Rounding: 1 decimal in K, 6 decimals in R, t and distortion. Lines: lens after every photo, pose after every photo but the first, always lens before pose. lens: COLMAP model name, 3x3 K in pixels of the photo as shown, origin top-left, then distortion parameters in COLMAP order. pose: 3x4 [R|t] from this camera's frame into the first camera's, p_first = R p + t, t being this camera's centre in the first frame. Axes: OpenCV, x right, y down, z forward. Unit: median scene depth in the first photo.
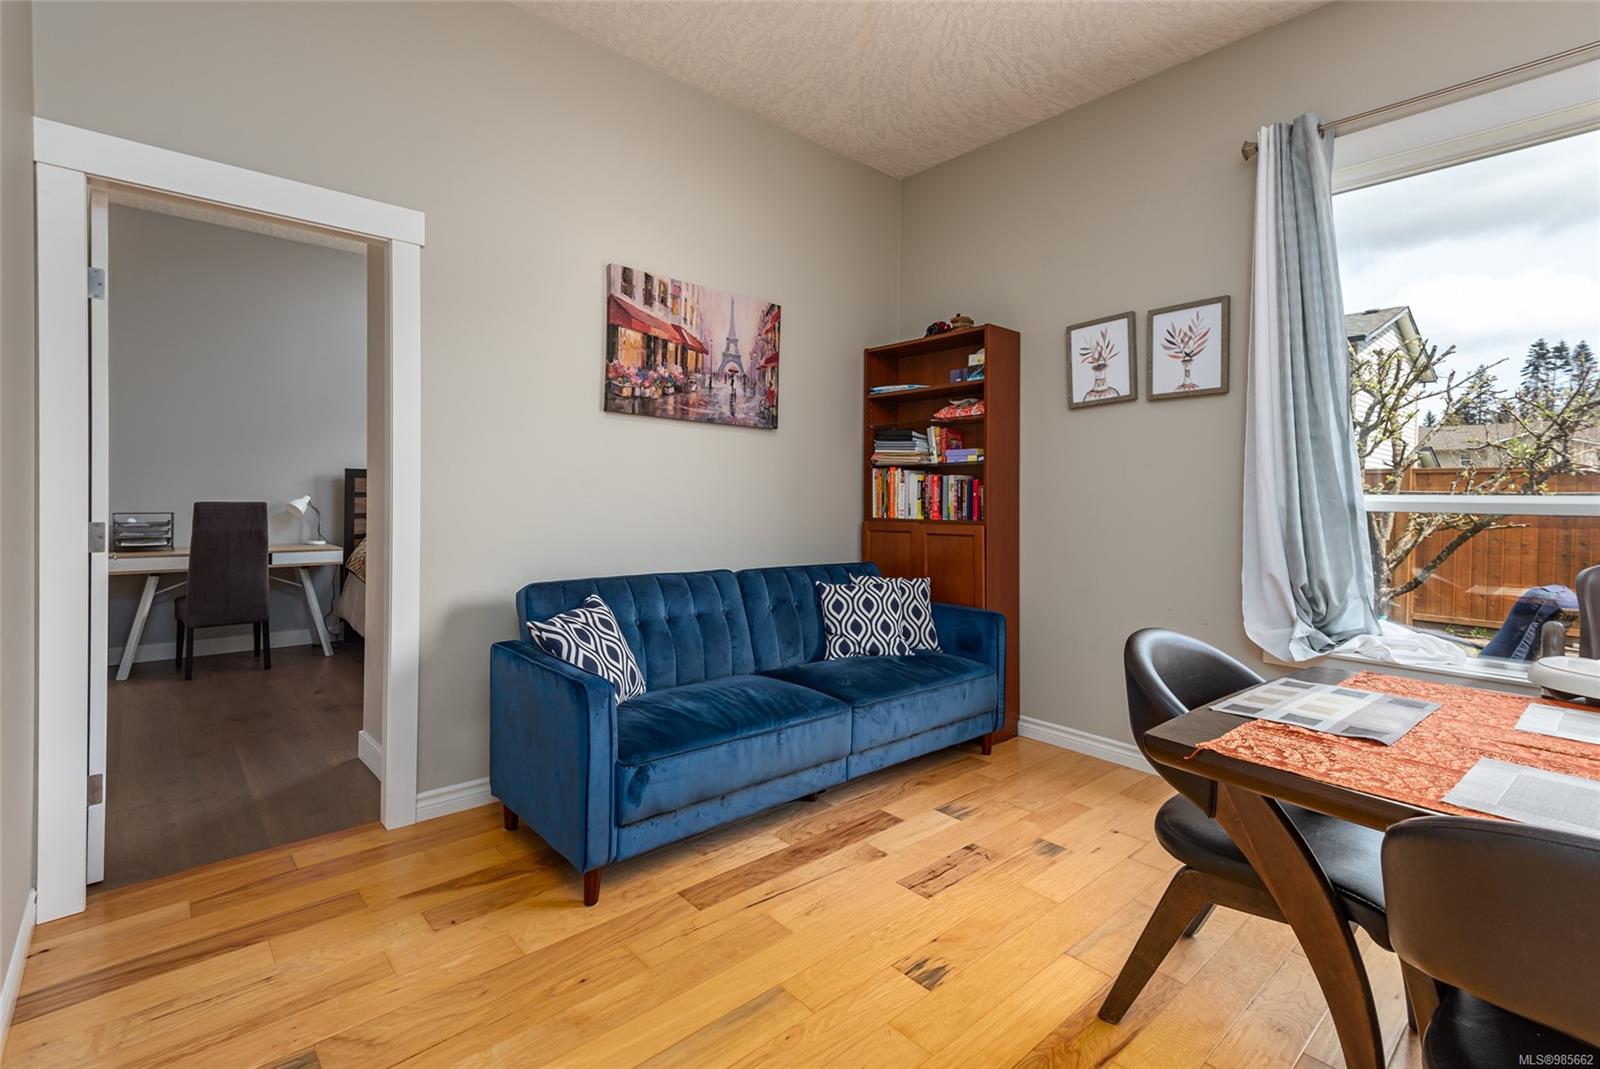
lens RADIAL K [[738.8, 0, 804.4], [0, 738.8, 508.7], [0, 0, 1]] dist [0.029102, -0.000139]
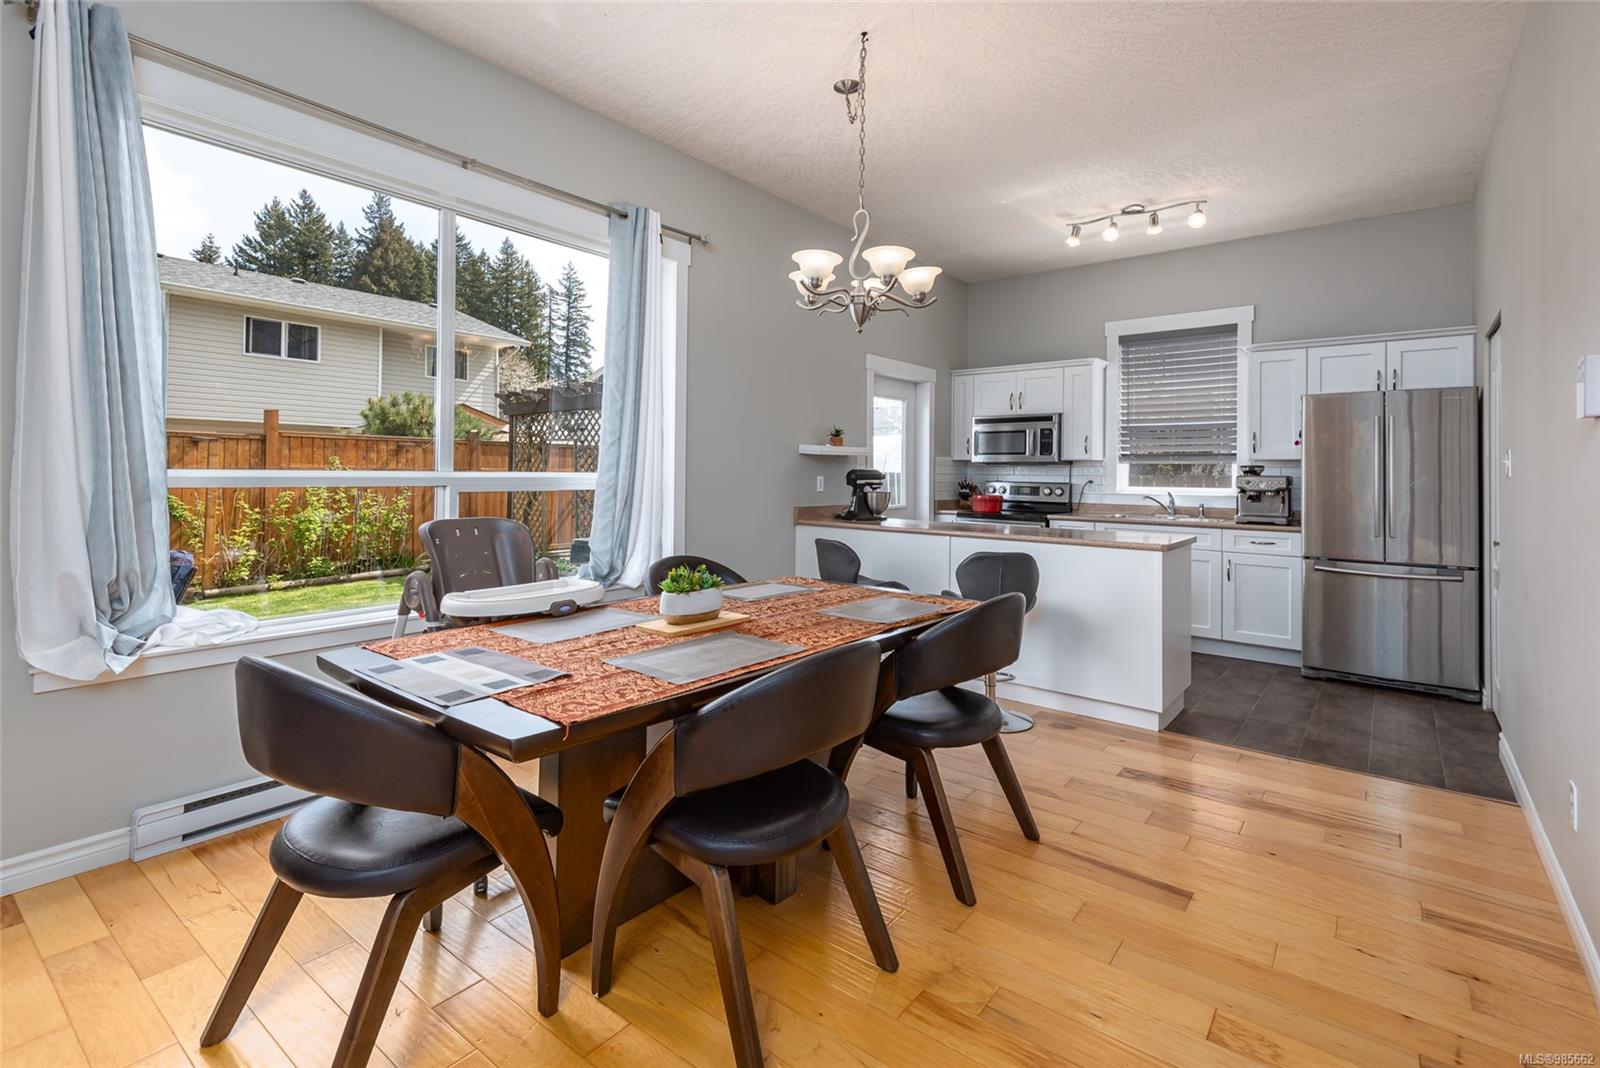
lens RADIAL K [[761.9, 0, 792.8], [0, 761.9, 470.2], [0, 0, 1]] dist [0.026254, 0.000052]
pose [[-0.178407, -0.009275, 0.983913, -0.292343], [-0.000084, 0.999956, 0.009411, -0.027043], [-0.983957, 0.001596, -0.178399, 0.403845]]
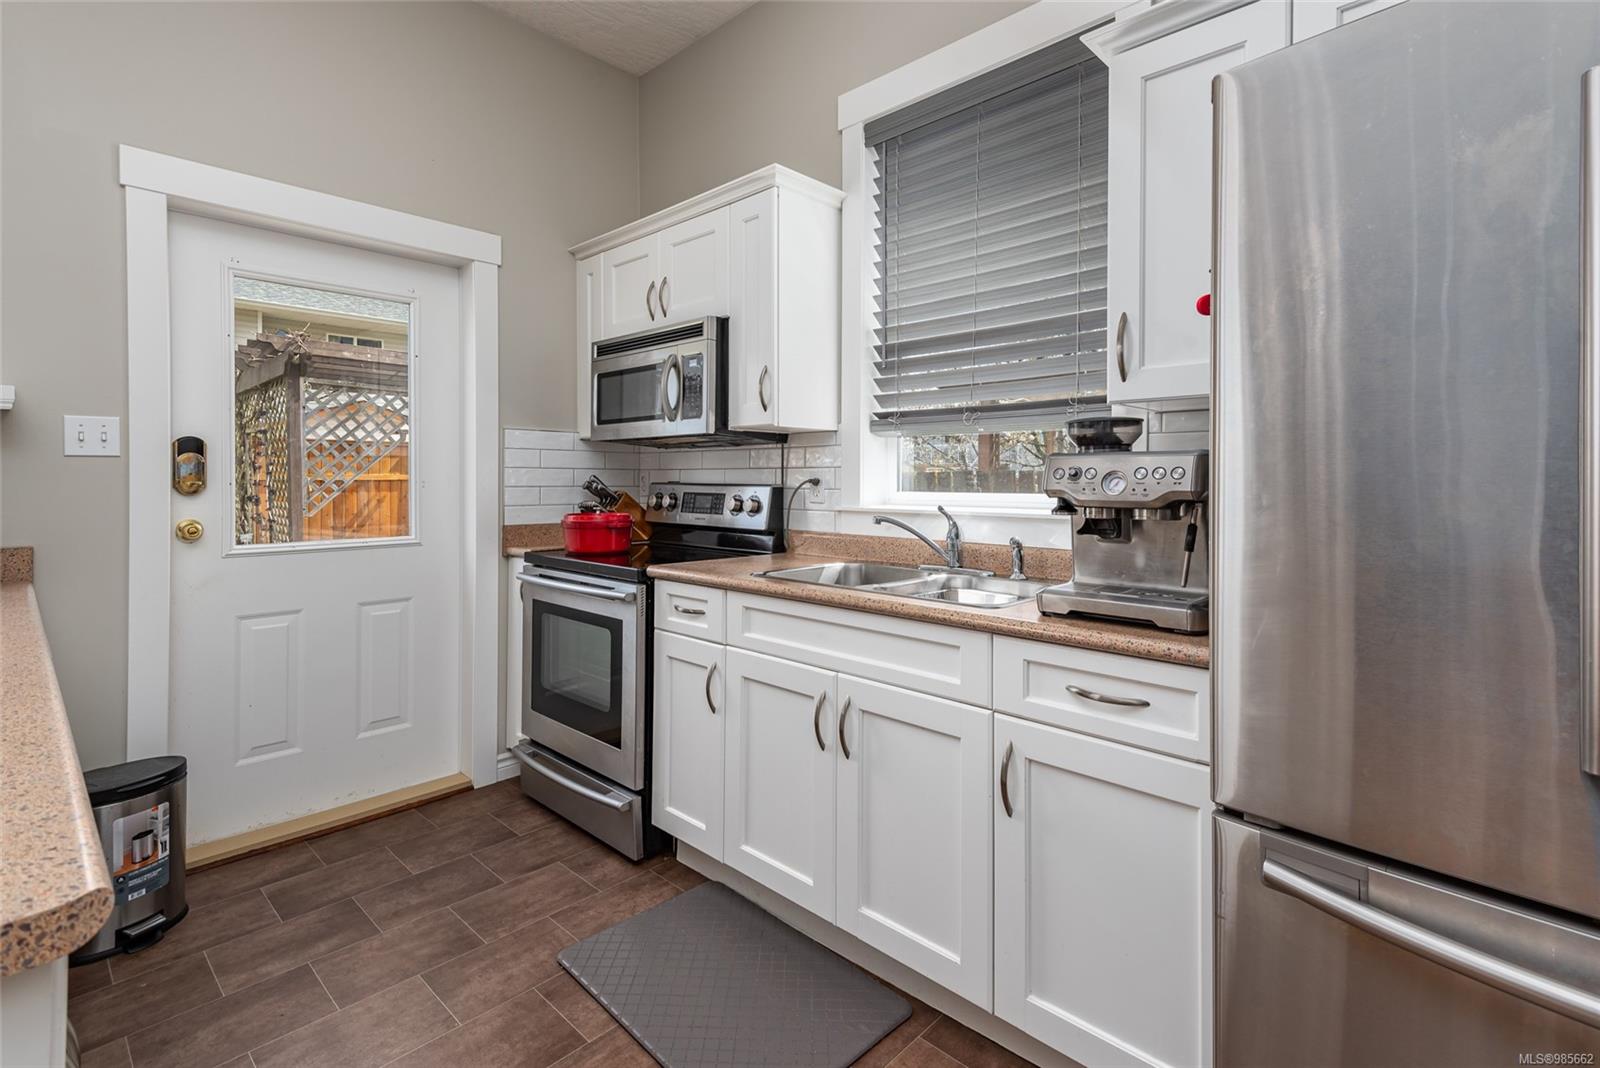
lens RADIAL K [[754.0, 0, 820.6], [0, 754.0, 485.3], [0, 0, 1]] dist [0.018701, -0.000307]
pose [[-0.087874, -0.018605, 0.995958, 0.696820], [0.009750, 0.999762, 0.019536, 0.009960], [-0.996084, 0.011427, -0.087672, -0.644202]]
